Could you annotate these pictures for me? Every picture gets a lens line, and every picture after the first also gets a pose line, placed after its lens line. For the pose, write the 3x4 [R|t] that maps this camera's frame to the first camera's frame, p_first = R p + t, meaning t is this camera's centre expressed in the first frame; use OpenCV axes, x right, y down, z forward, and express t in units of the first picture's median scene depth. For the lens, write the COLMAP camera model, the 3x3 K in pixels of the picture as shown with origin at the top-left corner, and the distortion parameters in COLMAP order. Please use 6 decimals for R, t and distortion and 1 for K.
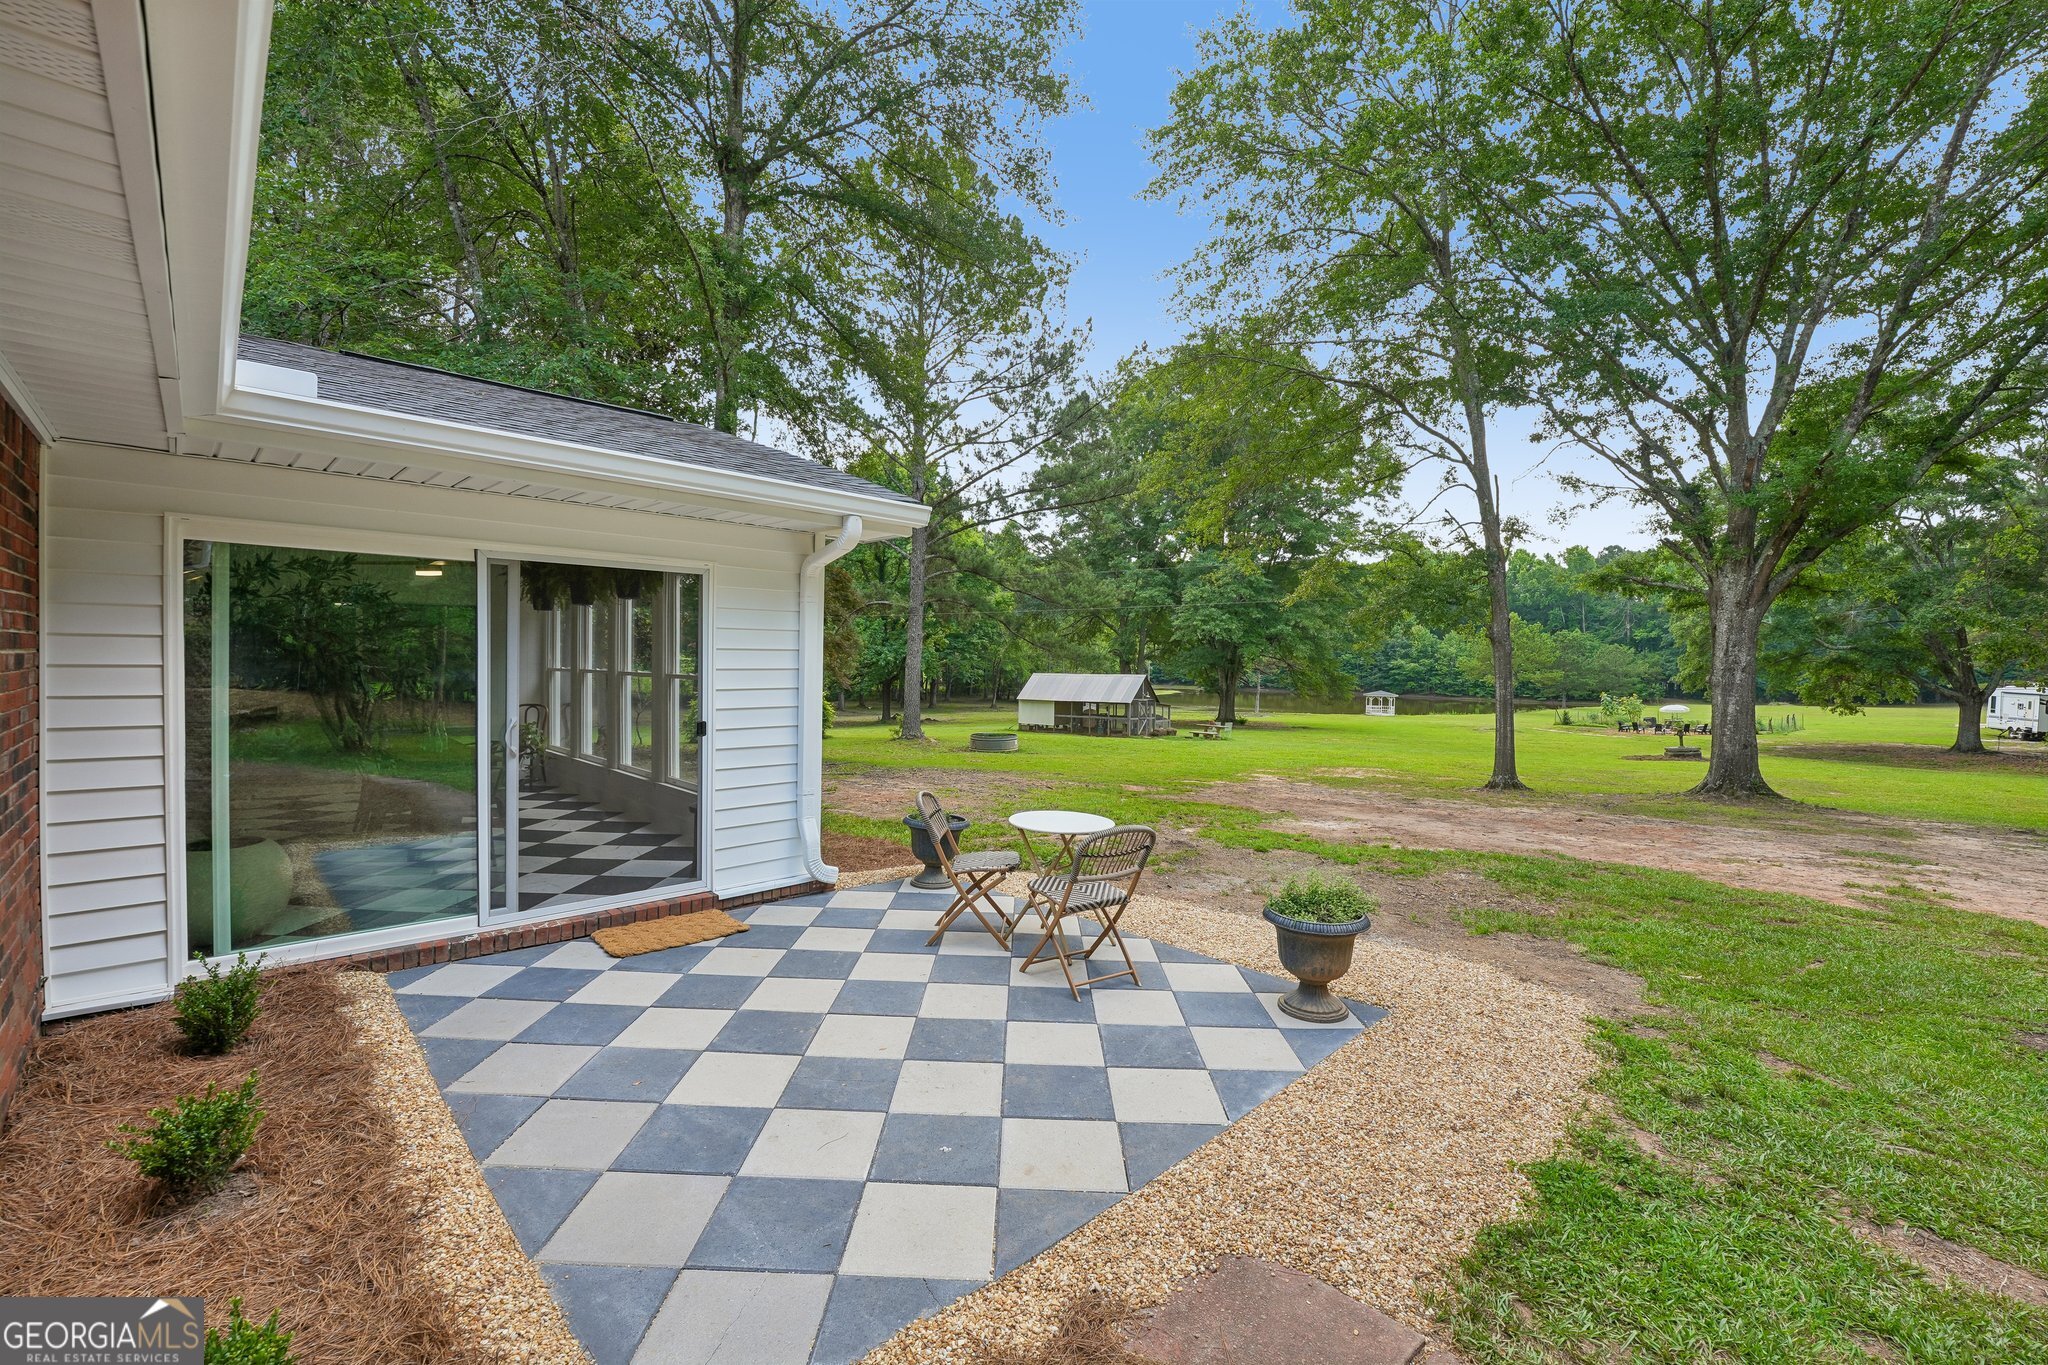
lens RADIAL K [[842.3, 0, 1024.0], [0, 842.3, 682.5], [0, 0, 1]] dist [0.000110, 0.000034]
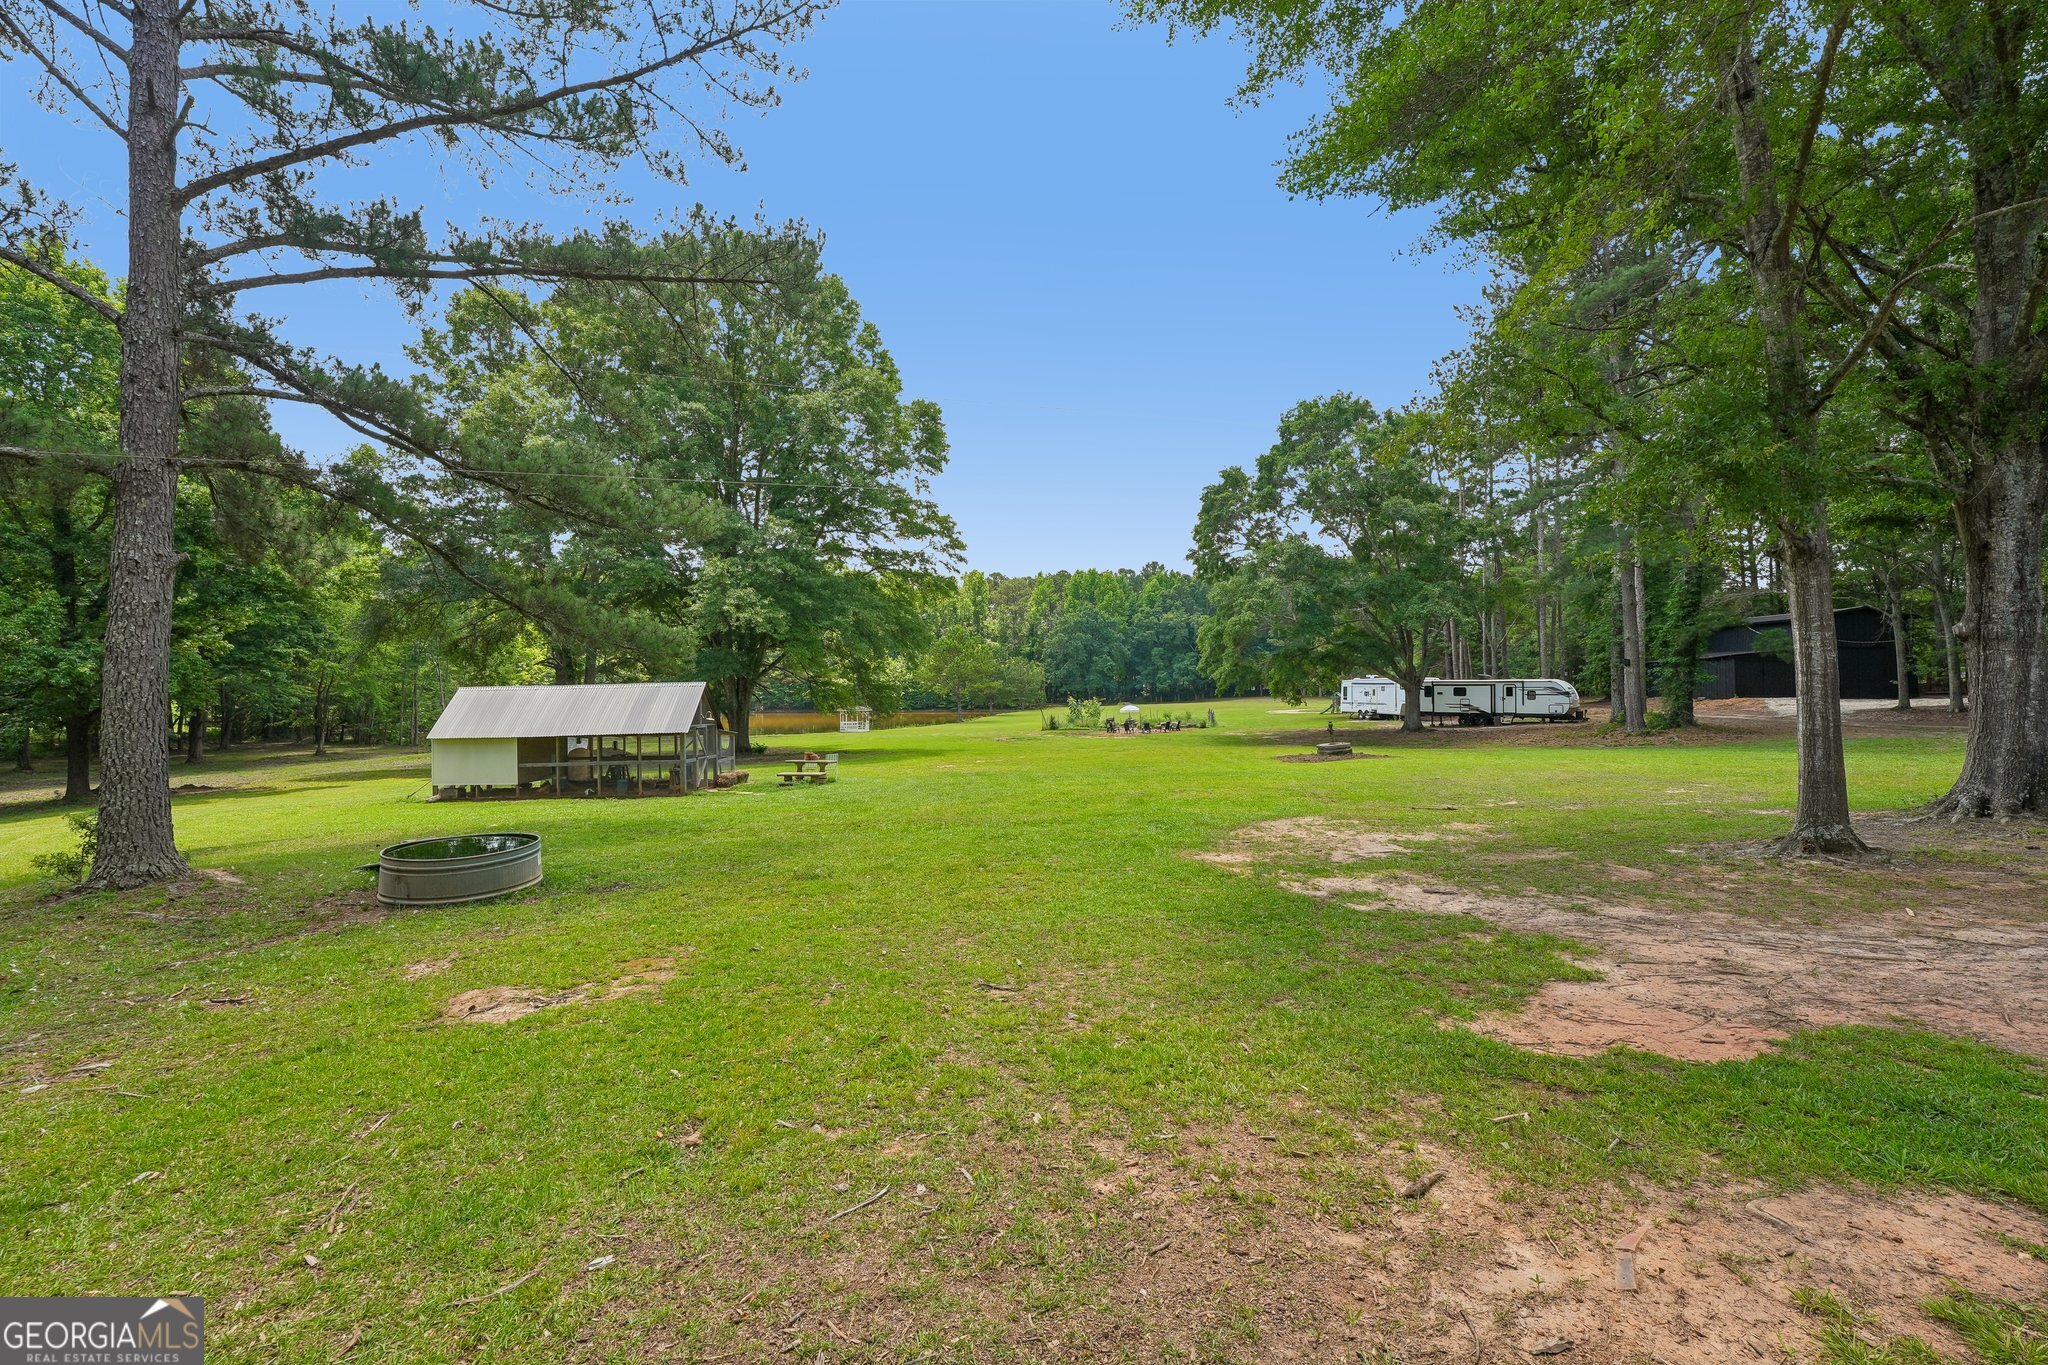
lens RADIAL K [[863.2, 0, 1024.0], [0, 863.2, 682.5], [0, 0, 1]] dist [-0.023610, 0.000024]
pose [[0.781313, -0.024659, 0.623652, -0.037741], [0.039642, 0.999162, -0.010156, 0.004239], [-0.622879, 0.032657, 0.781636, 0.304947]]
